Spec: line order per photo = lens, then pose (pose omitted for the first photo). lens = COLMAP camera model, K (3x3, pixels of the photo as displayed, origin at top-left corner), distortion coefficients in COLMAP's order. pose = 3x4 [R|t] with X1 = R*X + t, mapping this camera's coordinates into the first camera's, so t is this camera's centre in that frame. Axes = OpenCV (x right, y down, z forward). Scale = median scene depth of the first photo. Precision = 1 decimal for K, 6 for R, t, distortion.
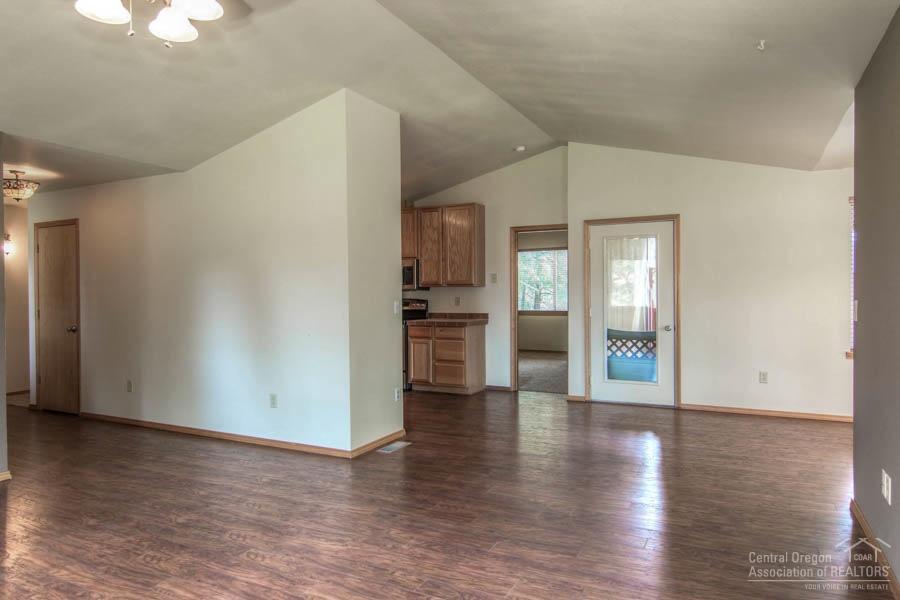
lens RADIAL K [[583.5, 0, 448.5], [0, 583.5, 291.9], [0, 0, 1]] dist [-0.007071, -0.003327]
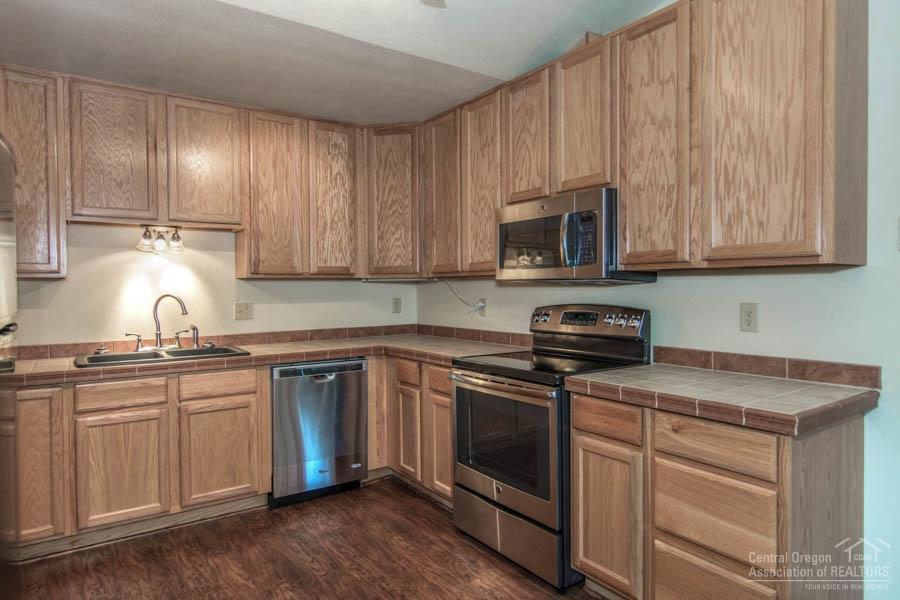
lens RADIAL K [[550.4, 0, 449.4], [0, 550.4, 295.3], [0, 0, 1]] dist [0.008253, 0.000394]
pose [[0.884066, 0.007471, -0.467301, 0.012300], [0.000926, 0.999842, 0.017737, -0.000269], [0.467360, -0.016114, 0.883920, 0.685251]]
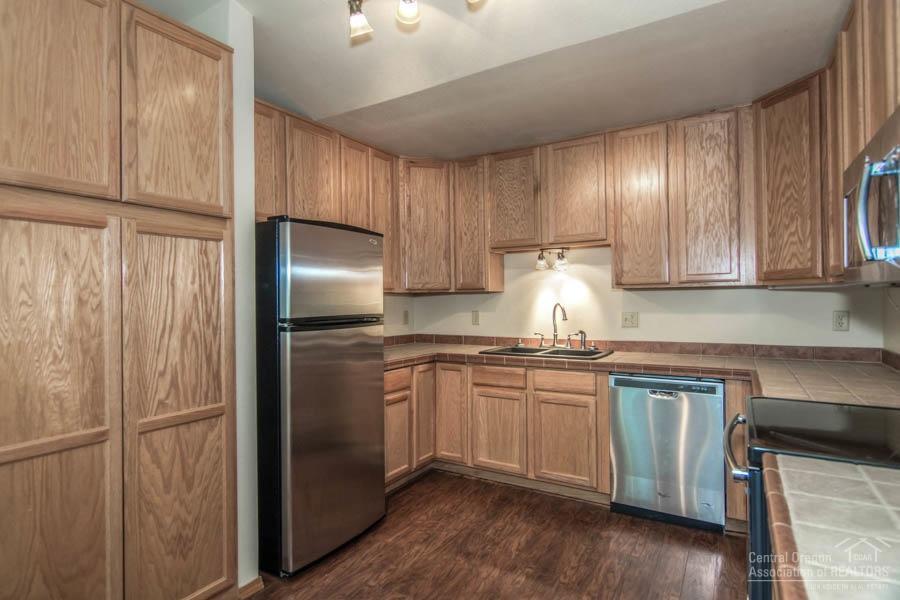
lens RADIAL K [[483.4, 0, 449.5], [0, 483.4, 298.2], [0, 0, 1]] dist [0.000285, -0.000299]
pose [[-0.069689, 0.001643, -0.997567, 0.166377], [0.007023, 0.999975, 0.001156, 0.000781], [0.997544, -0.006925, -0.069699, 1.107251]]
